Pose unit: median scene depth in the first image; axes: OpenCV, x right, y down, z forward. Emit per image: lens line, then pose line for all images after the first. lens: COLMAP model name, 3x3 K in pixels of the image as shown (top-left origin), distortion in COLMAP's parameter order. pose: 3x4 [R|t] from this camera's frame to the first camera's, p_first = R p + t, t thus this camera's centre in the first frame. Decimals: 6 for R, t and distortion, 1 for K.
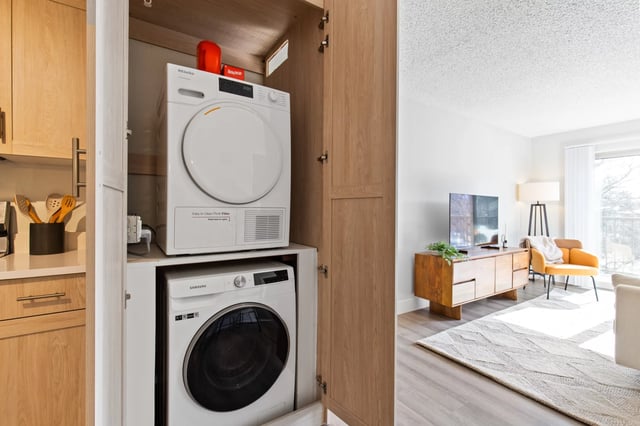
lens RADIAL K [[287.1, 0, 323.1], [0, 287.1, 208.7], [0, 0, 1]] dist [0.001662, 0.000089]
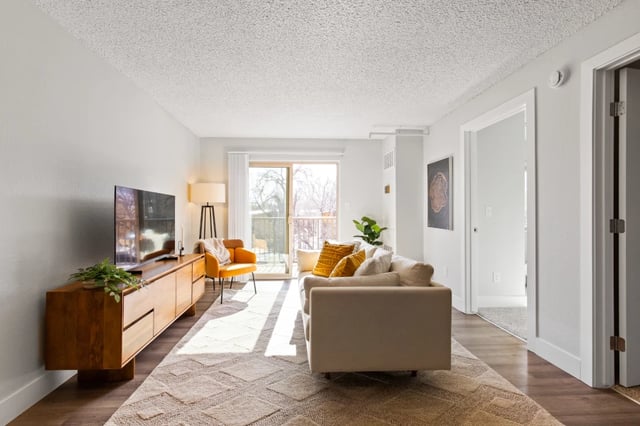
lens RADIAL K [[291.9, 0, 300.5], [0, 291.9, 214.4], [0, 0, 1]] dist [0.005130, 0.000532]
pose [[0.527798, -0.009822, 0.849313, 0.103584], [-0.003140, 0.999904, 0.013514, -0.000396], [-0.849364, -0.009800, 0.527716, 0.298575]]
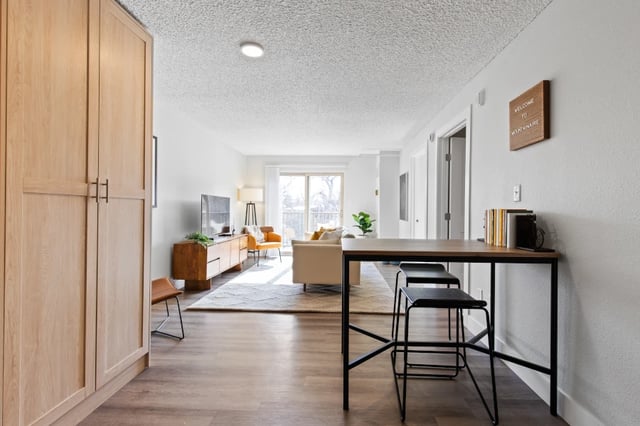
lens RADIAL K [[287.1, 0, 323.1], [0, 287.1, 208.7], [0, 0, 1]] dist [0.001662, 0.000089]
pose [[0.594654, 0.000328, 0.803982, -0.272832], [-0.010368, 0.999920, 0.007261, -0.005139], [-0.803915, -0.012653, 0.594610, -0.208593]]
